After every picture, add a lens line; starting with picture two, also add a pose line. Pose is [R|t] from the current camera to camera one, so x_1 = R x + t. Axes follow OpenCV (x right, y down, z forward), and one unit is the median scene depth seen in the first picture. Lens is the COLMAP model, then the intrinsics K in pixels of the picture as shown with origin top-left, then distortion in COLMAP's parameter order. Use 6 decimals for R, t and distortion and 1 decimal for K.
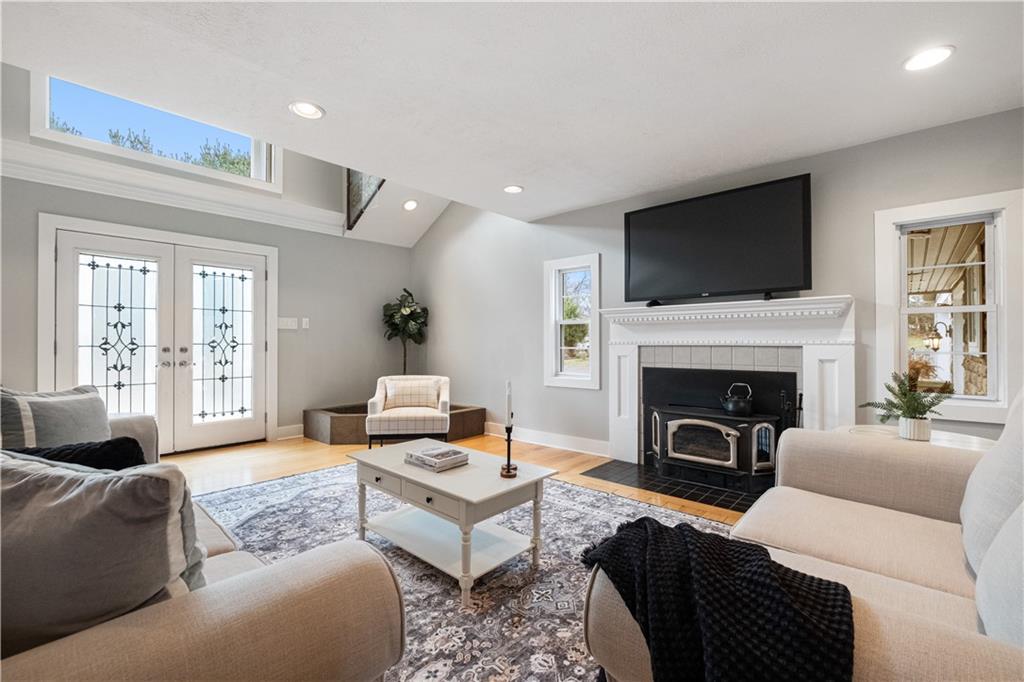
lens RADIAL K [[446.1, 0, 508.6], [0, 446.1, 337.2], [0, 0, 1]] dist [0.001621, 0.000096]
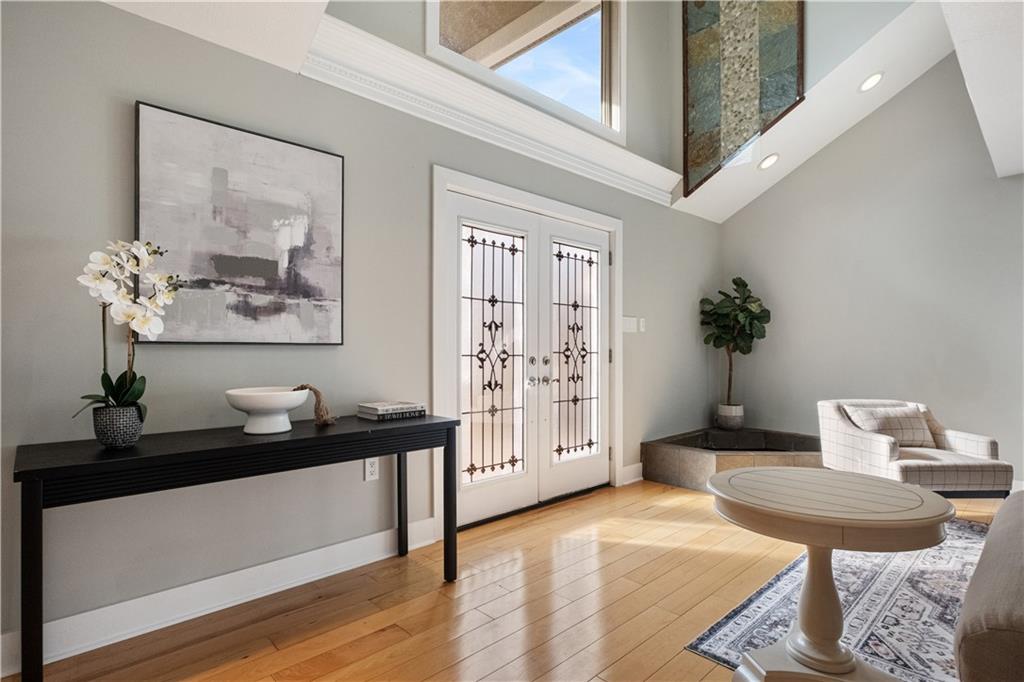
lens RADIAL K [[515.7, 0, 516.5], [0, 515.7, 348.7], [0, 0, 1]] dist [0.004128, 0.000612]
pose [[0.997553, 0.004909, -0.069742, -0.790499], [-0.004181, 0.999935, 0.010576, 0.000507], [0.069789, -0.010259, 0.997509, 0.184160]]
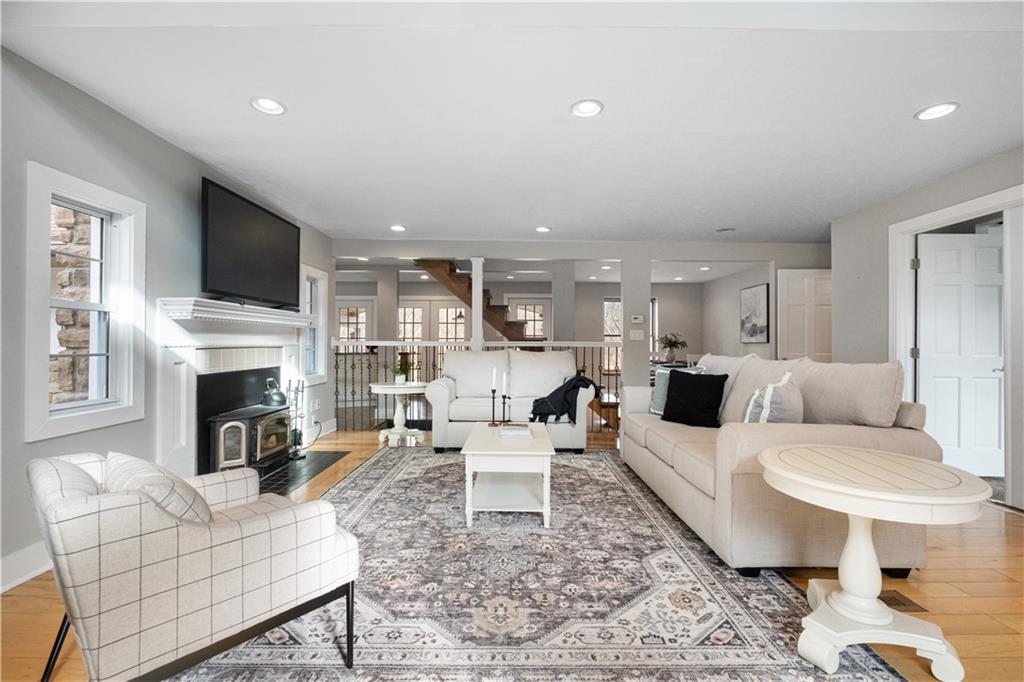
lens RADIAL K [[455.1, 0, 513.0], [0, 455.1, 343.7], [0, 0, 1]] dist [-0.010970, -0.000013]
pose [[-0.674332, -0.000398, 0.738428, -0.669677], [-0.011920, 0.999875, -0.010346, 0.011918], [-0.738332, -0.015779, -0.674252, 1.111127]]
